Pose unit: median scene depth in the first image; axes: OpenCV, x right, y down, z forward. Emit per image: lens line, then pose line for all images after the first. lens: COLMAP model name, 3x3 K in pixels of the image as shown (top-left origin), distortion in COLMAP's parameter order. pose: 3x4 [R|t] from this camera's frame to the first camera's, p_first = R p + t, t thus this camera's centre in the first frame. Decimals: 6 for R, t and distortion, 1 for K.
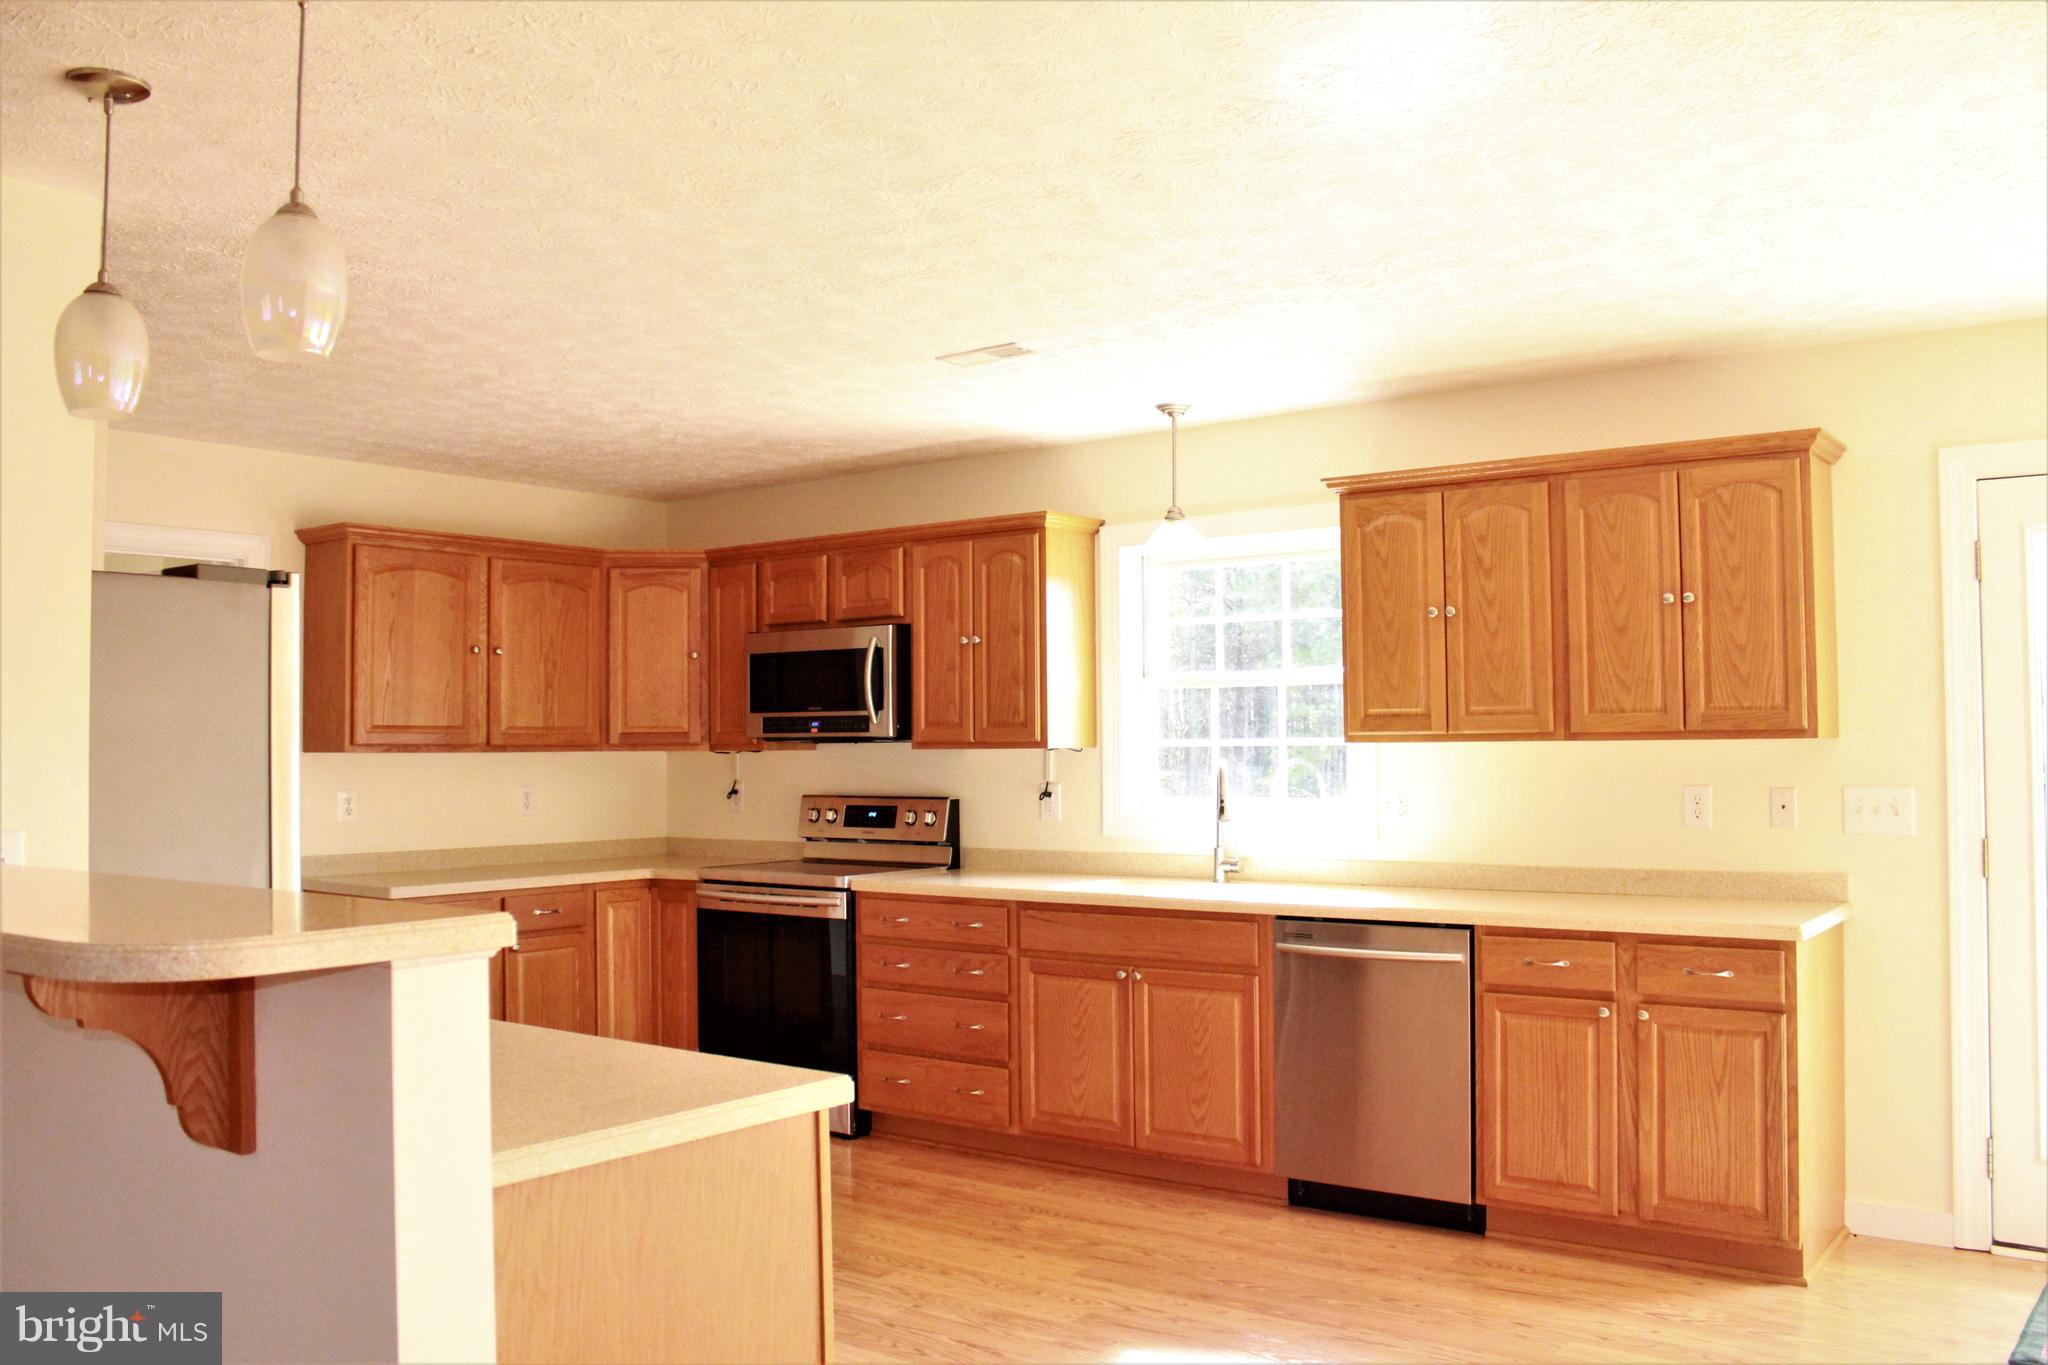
lens RADIAL K [[1705.2, 0, 1024.0], [0, 1705.2, 682.5], [0, 0, 1]] dist [-0.139227, 0.139207]
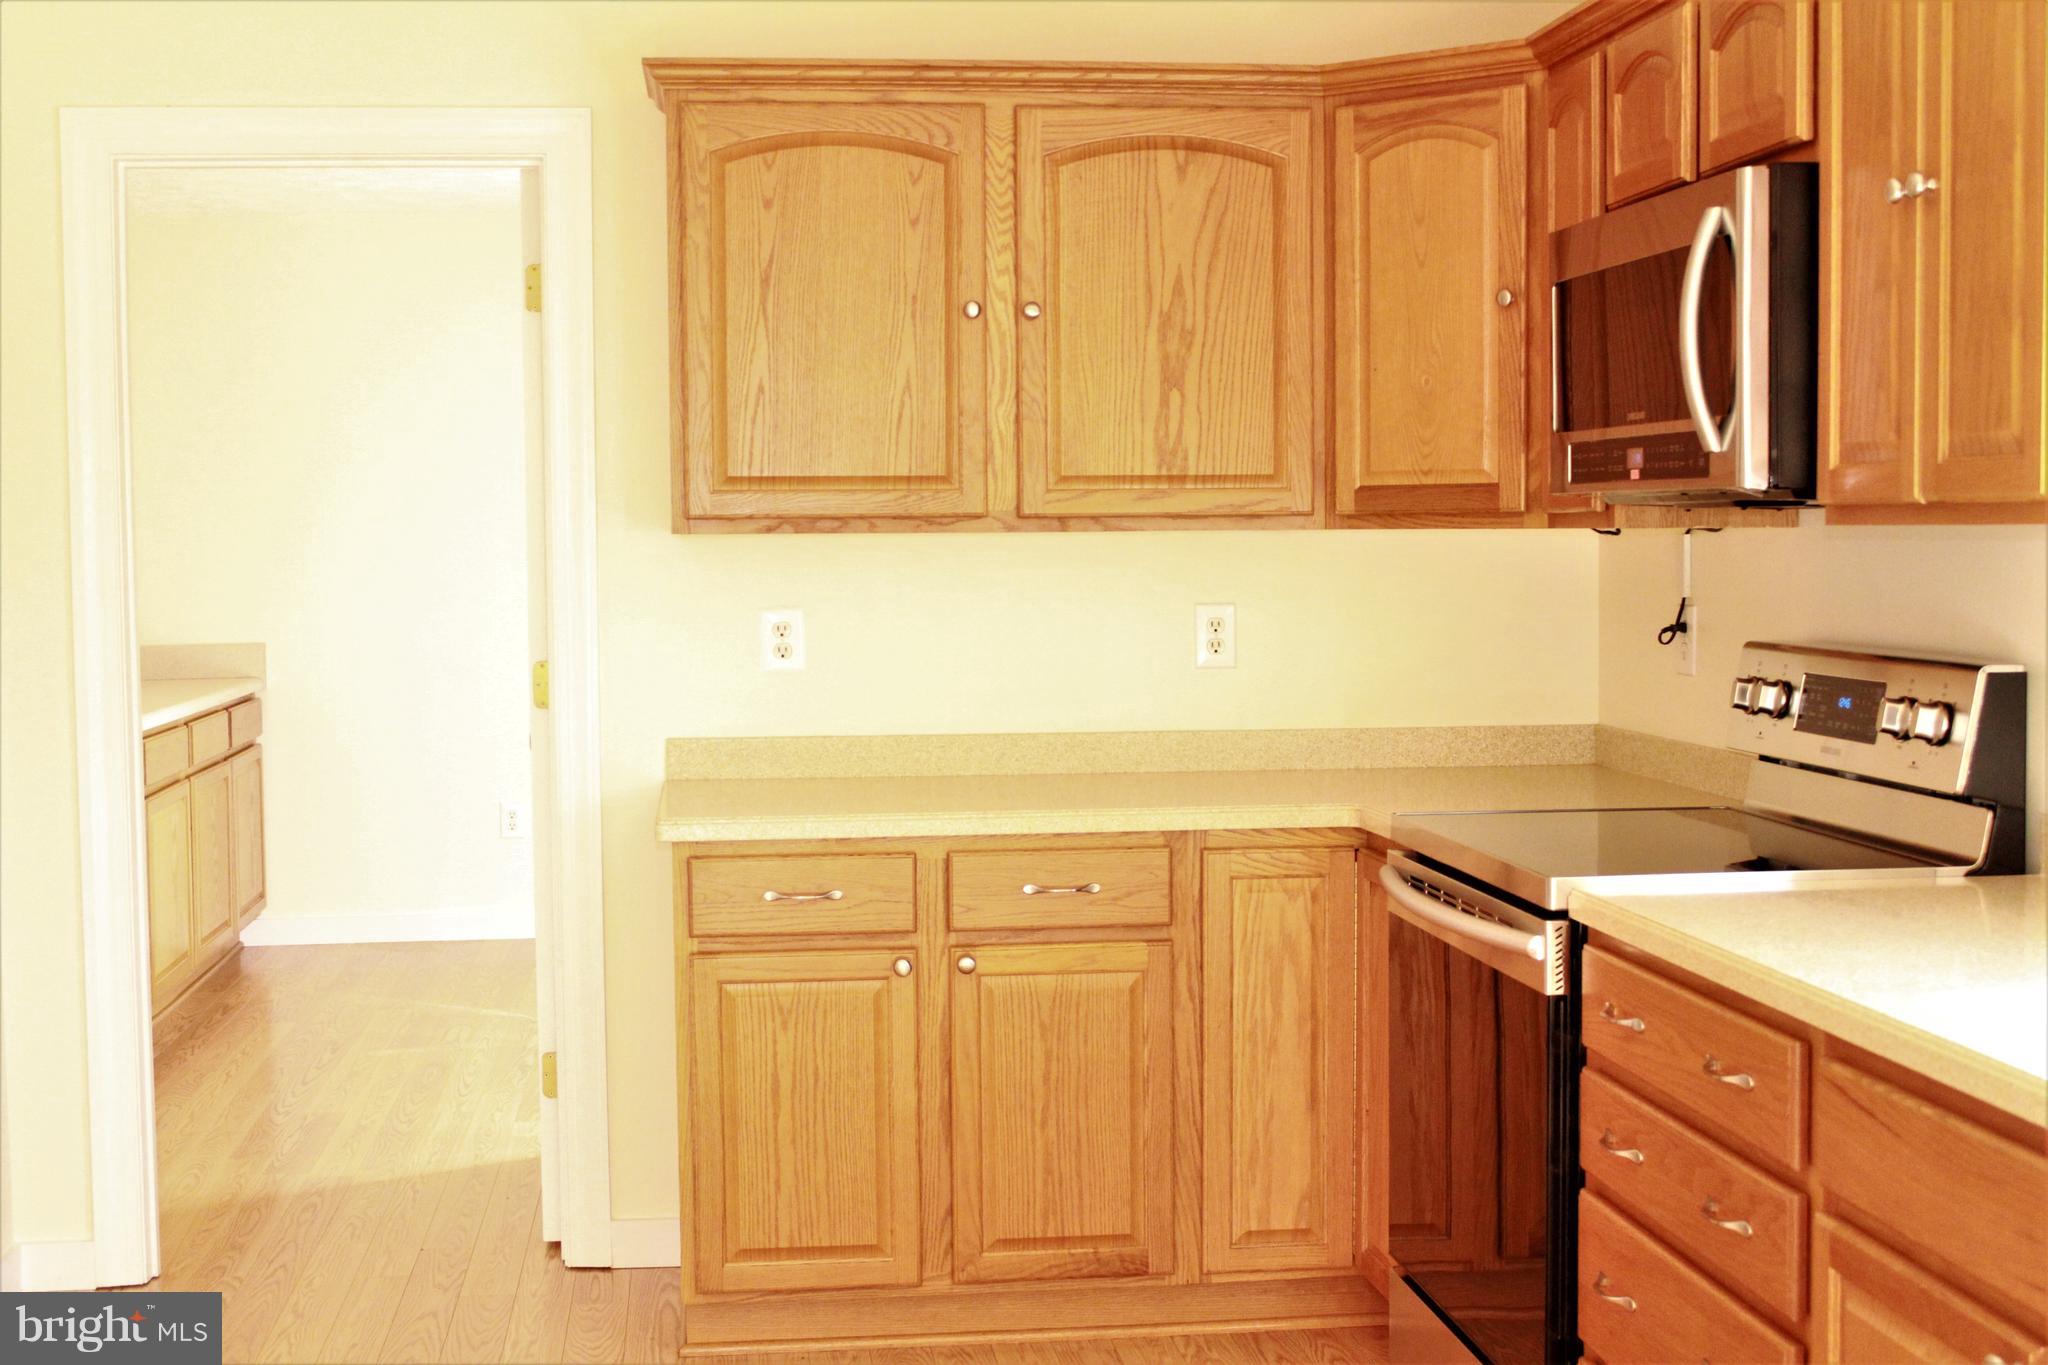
lens RADIAL K [[2592.3, 0, 1024.0], [0, 2592.3, 682.5], [0, 0, 1]] dist [-0.019280, -0.008842]
pose [[0.680421, 0.047543, -0.731277, 0.204697], [0.028719, 0.995397, 0.091436, 0.017280], [0.732258, -0.083216, 0.675924, 0.510240]]
